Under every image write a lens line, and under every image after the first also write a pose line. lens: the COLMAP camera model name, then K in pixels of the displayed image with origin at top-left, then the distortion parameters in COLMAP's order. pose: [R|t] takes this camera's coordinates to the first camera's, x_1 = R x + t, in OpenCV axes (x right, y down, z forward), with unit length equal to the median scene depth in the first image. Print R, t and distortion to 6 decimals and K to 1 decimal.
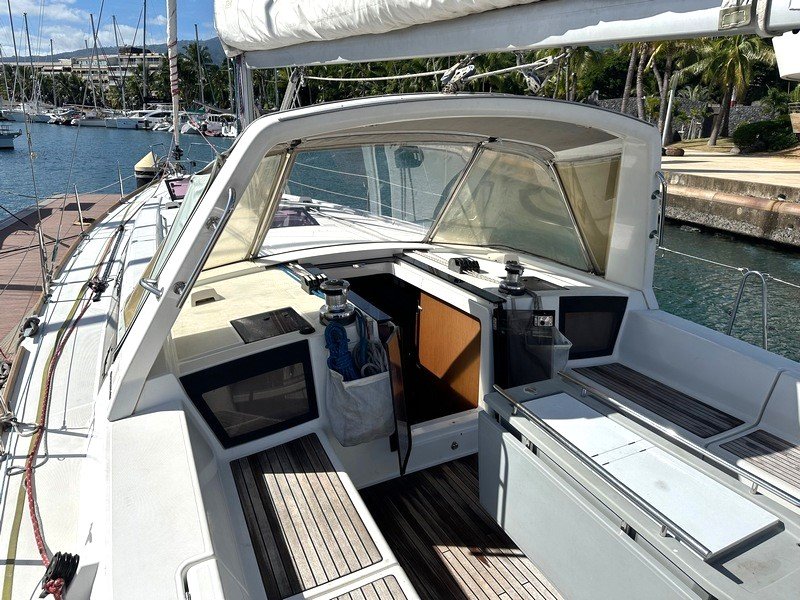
lens RADIAL K [[587.7, 0, 400.0], [0, 587.7, 300.0], [0, 0, 1]] dist [0.056319, -0.043635]
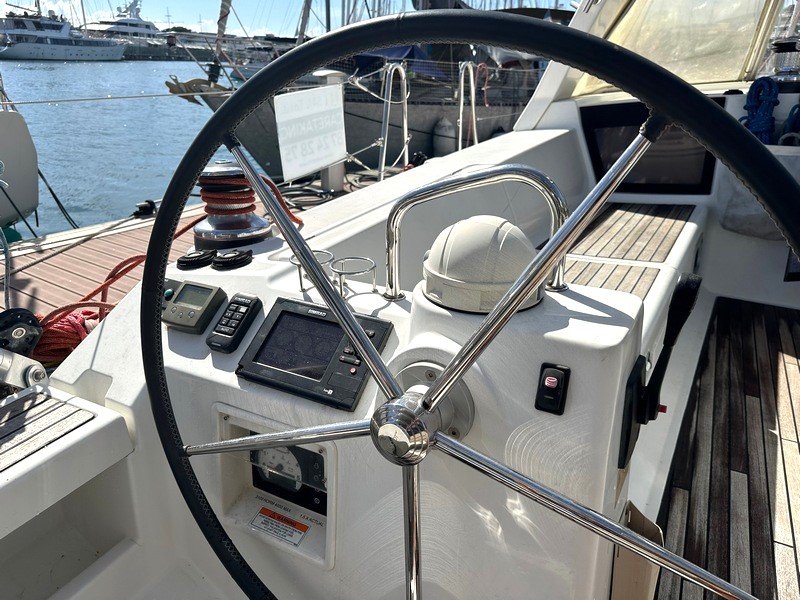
lens RADIAL K [[587.7, 0, 400.0], [0, 587.7, 300.0], [0, 0, 1]] dist [0.056319, -0.043635]
pose [[0.573298, 0.299589, -0.762611, 0.241222], [-0.285944, 0.945391, 0.156433, 0.256498], [0.767832, 0.128381, 0.627657, 0.081918]]
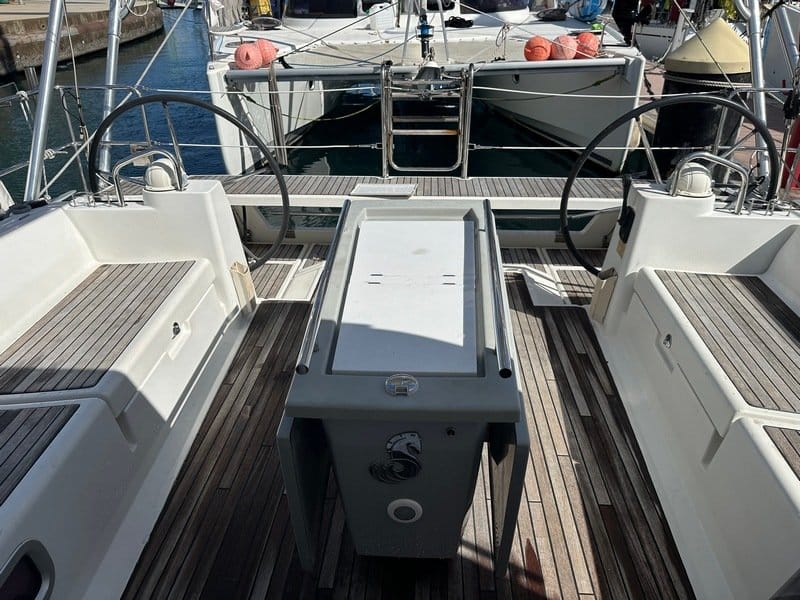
lens RADIAL K [[568.6, 0, 400.0], [0, 568.6, 300.0], [0, 0, 1]] dist [0.091657, -0.107421]
pose [[-0.854322, -0.263509, 0.447991, 0.040134], [0.158992, 0.688128, 0.707956, -0.128576], [-0.494828, 0.676049, -0.545988, 0.821454]]
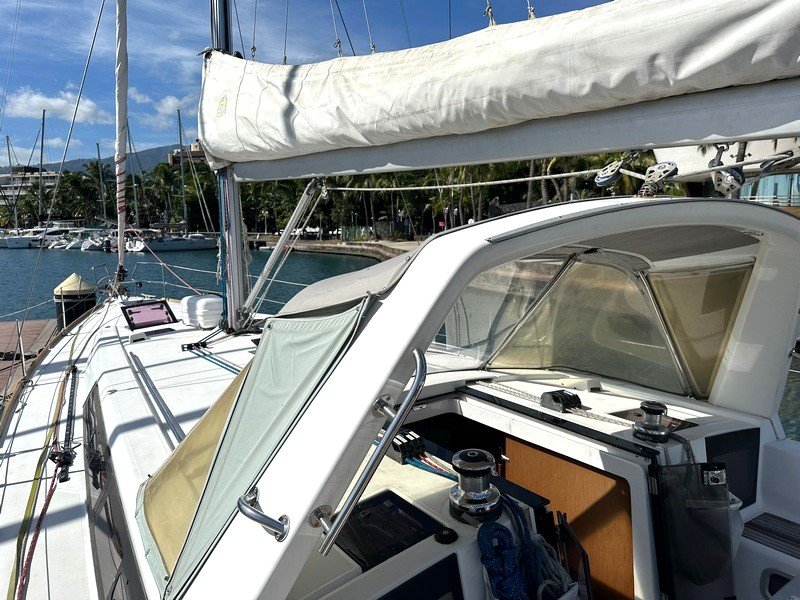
lens RADIAL K [[568.6, 0, 400.0], [0, 568.6, 300.0], [0, 0, 1]] dist [0.091657, -0.107421]
pose [[0.988147, -0.050669, 0.144904, -0.216596], [0.074354, 0.983815, -0.163032, -0.082547], [-0.134298, 0.171874, 0.975922, 0.231809]]
